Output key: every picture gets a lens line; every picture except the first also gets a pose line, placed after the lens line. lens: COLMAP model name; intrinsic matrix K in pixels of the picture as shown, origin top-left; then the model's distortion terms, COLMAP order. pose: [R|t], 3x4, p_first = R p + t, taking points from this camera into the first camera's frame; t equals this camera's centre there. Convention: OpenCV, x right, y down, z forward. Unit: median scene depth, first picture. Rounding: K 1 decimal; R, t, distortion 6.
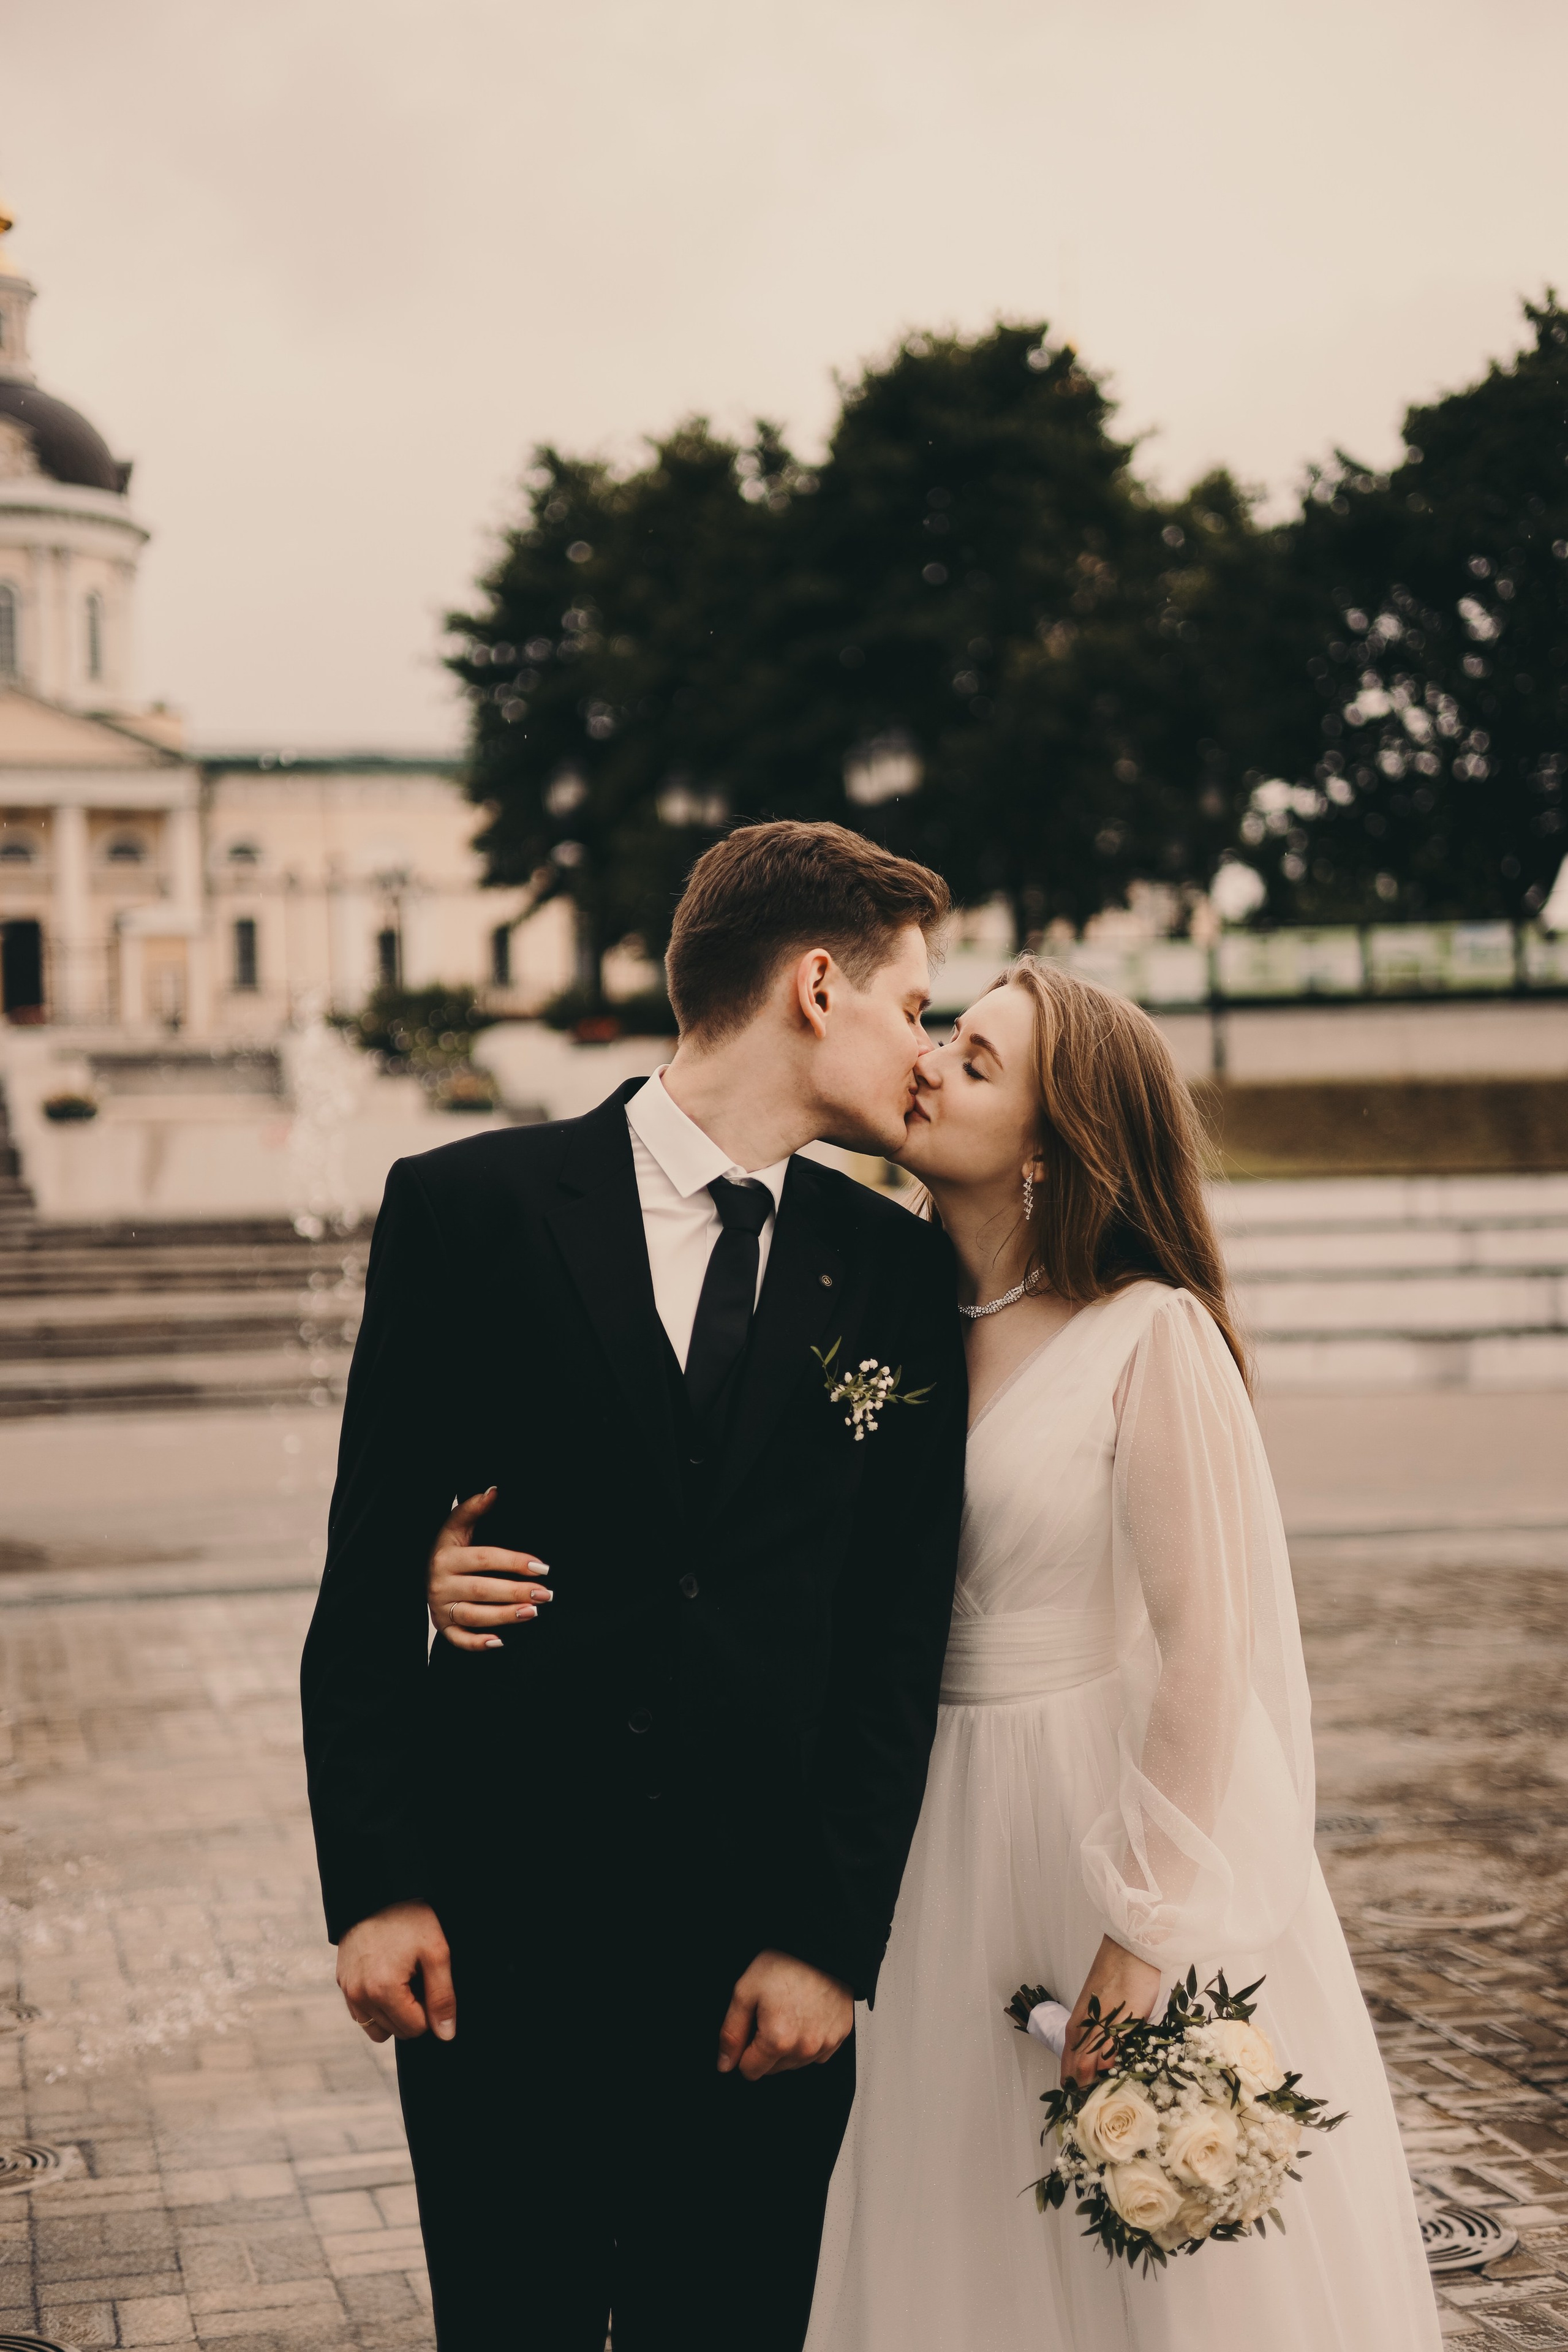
lens RADIAL K [[3373.3, 0, 784.0], [0, 3373.3, 1176.0], [0, 0, 1]] dist [0.007470, -0.107374]
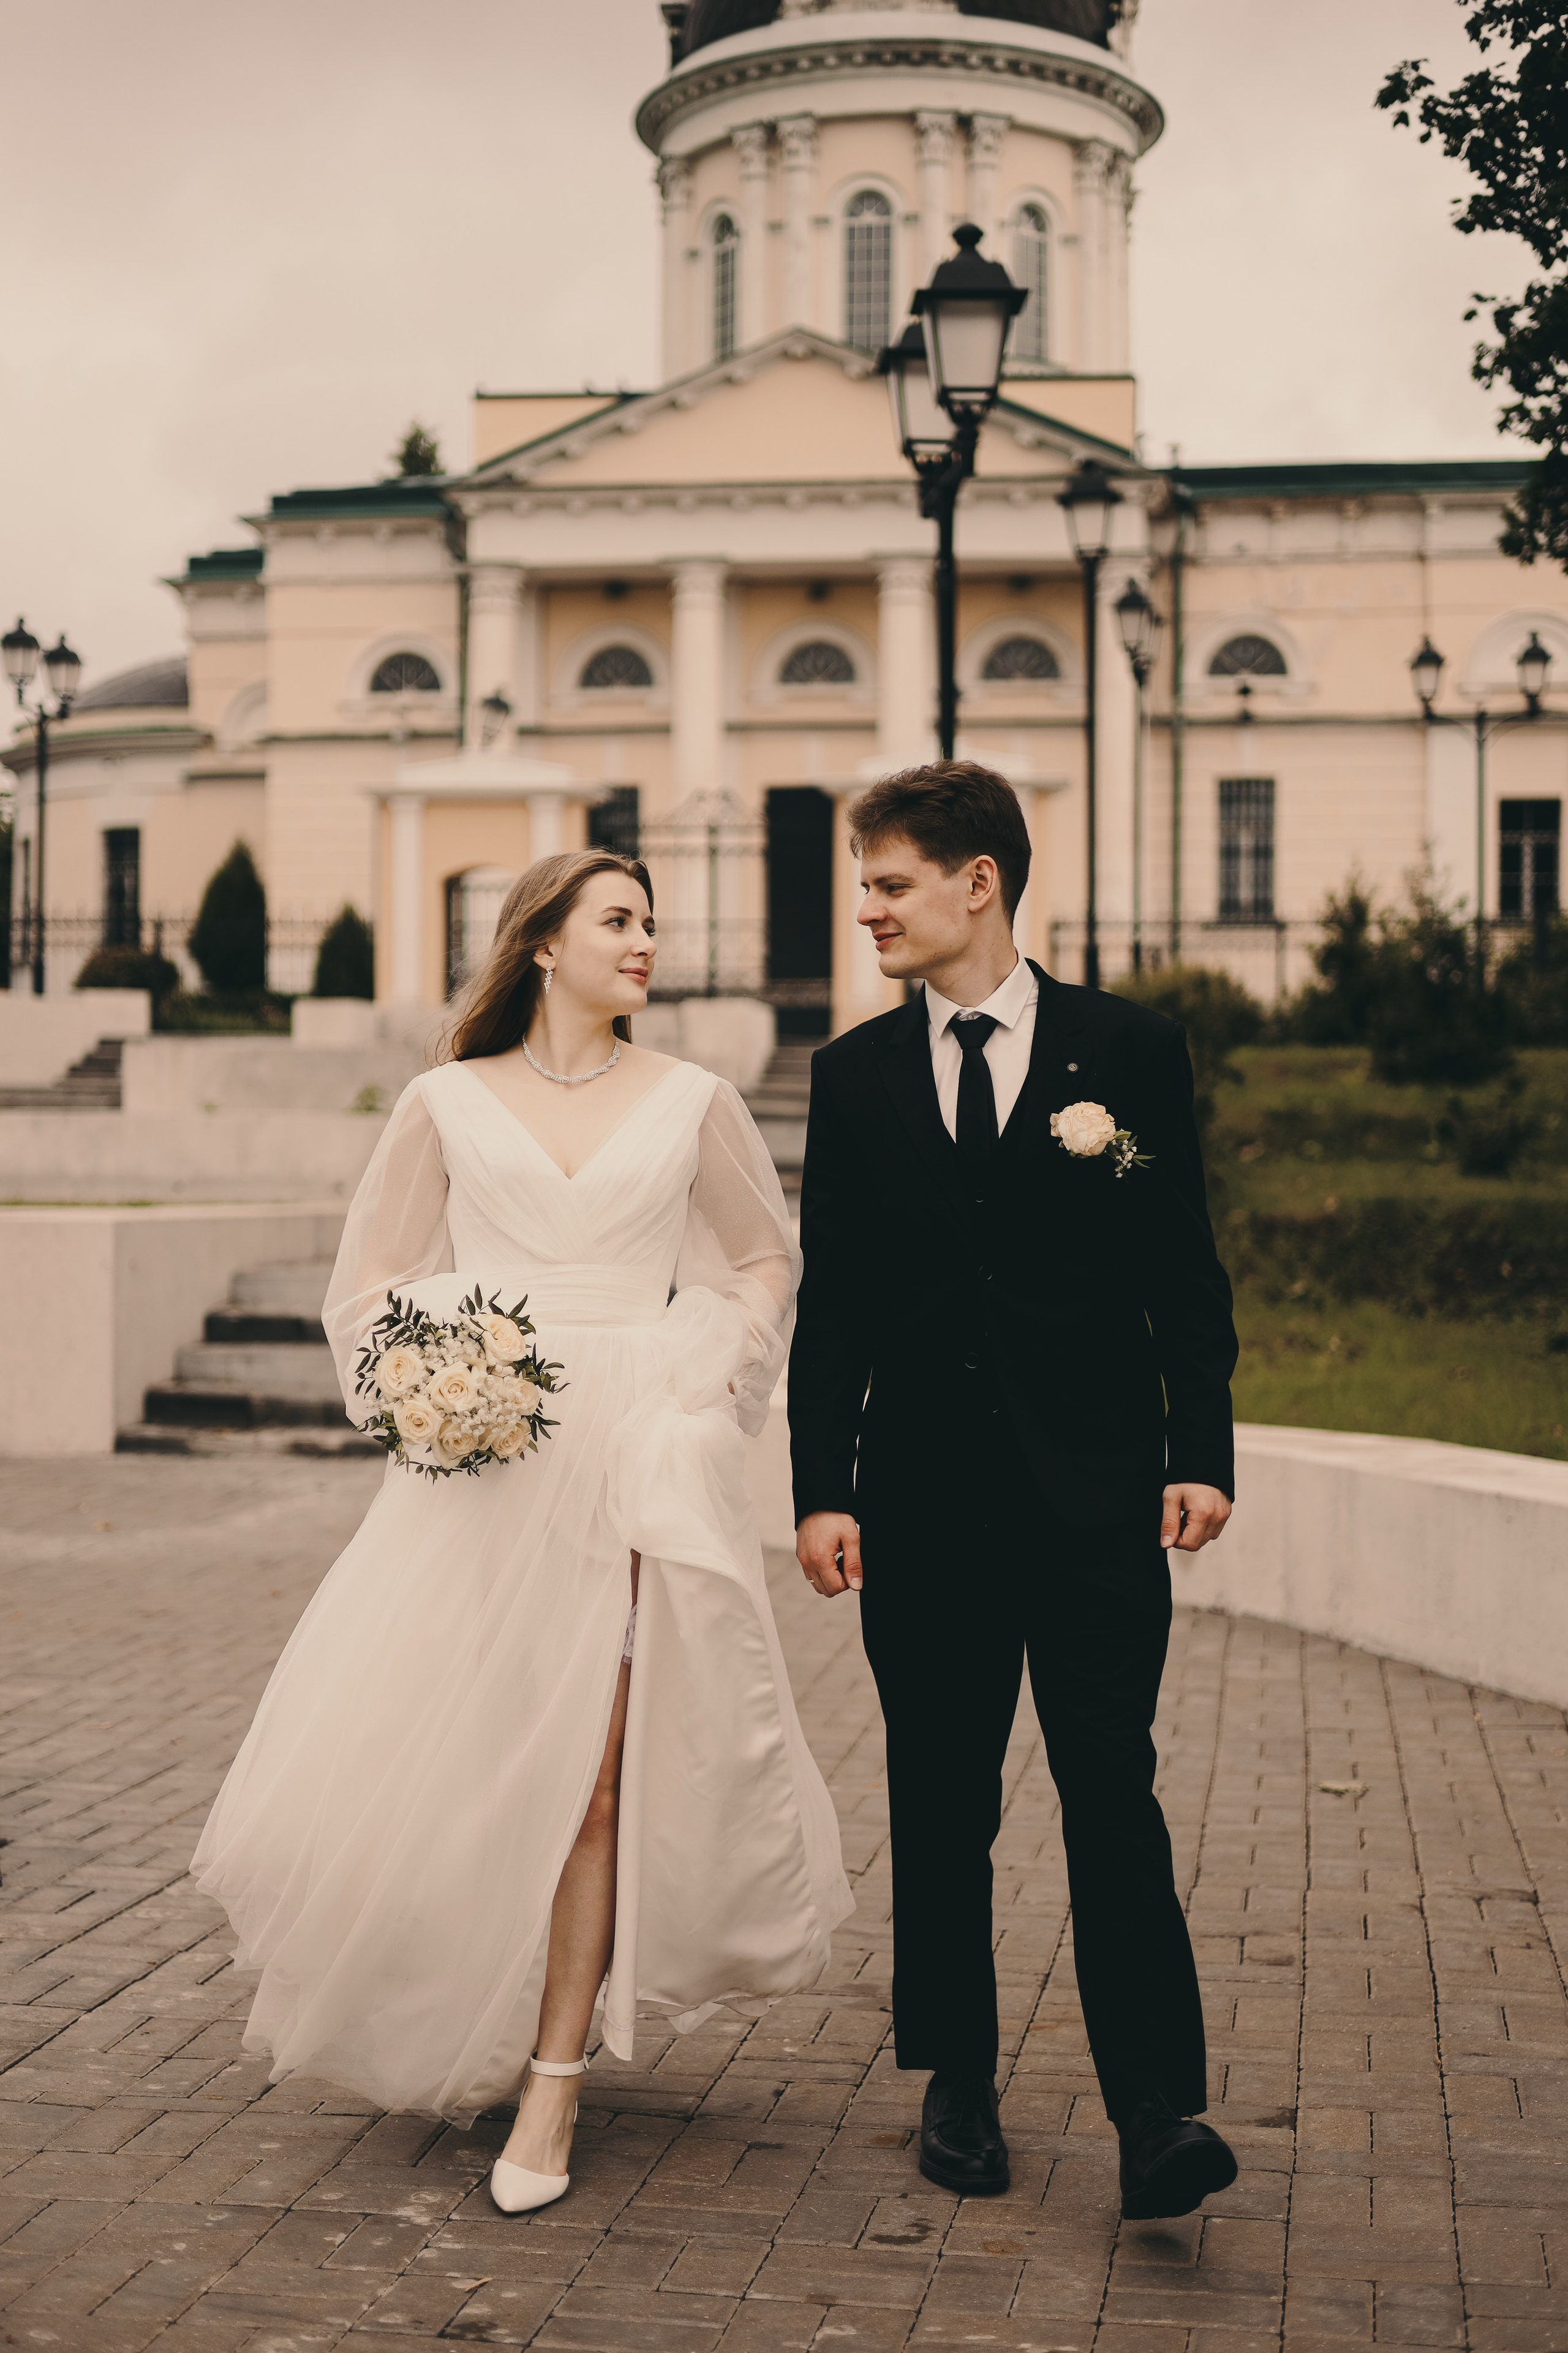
lens RADIAL K [[3257.2, 0, 784.0], [0, 3257.2, 1176.5], [0, 0, 1]] dist [0.032825, -0.131105]
pose [[0.913860, 0.046999, -0.403300, -0.022148], [-0.050440, 0.998725, 0.002093, -0.015766], [0.402884, 0.018430, 0.915065, 0.524312]]
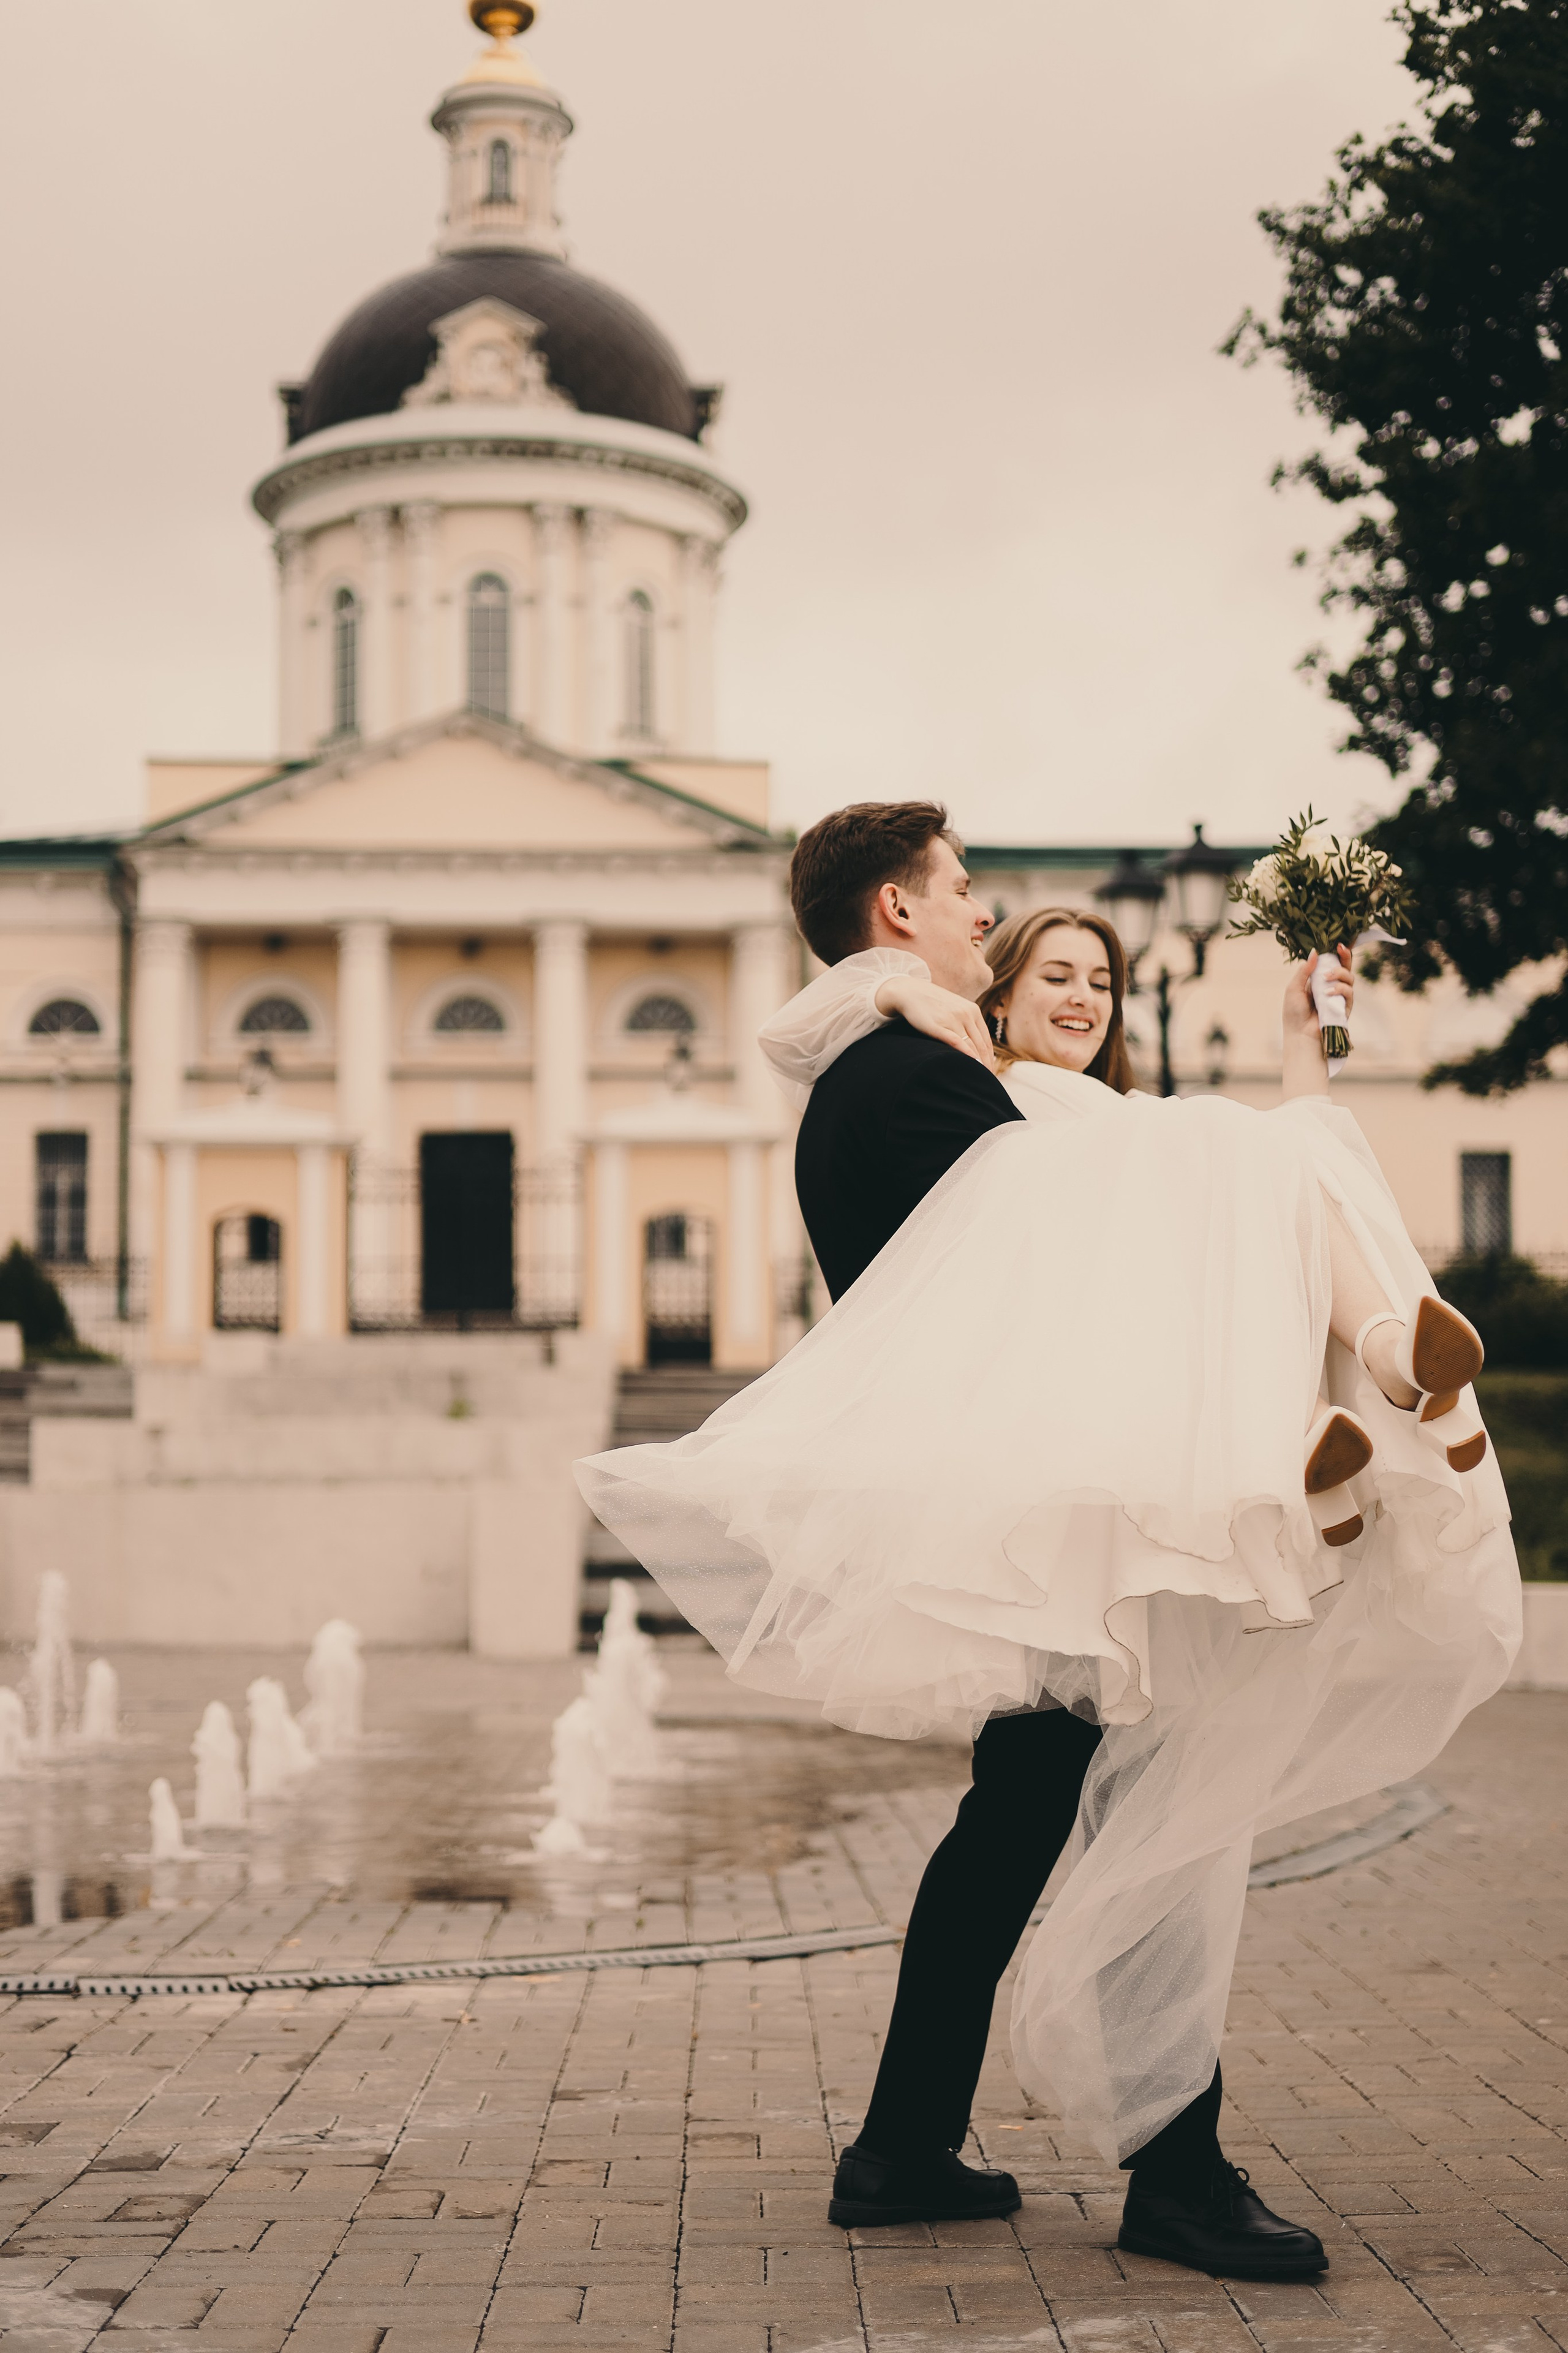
lens RADIAL K [[3567.4, 0, 715.7], [0, 3567.4, 1122.1], [0, 0, 1]] dist [0.272158, -2.475219]
pose [[0.972505, 0.008650, -0.232721, -0.048300], [-0.036988, 0.992362, -0.117684, -0.009137], [0.229926, 0.123056, 0.965397, 0.430835]]
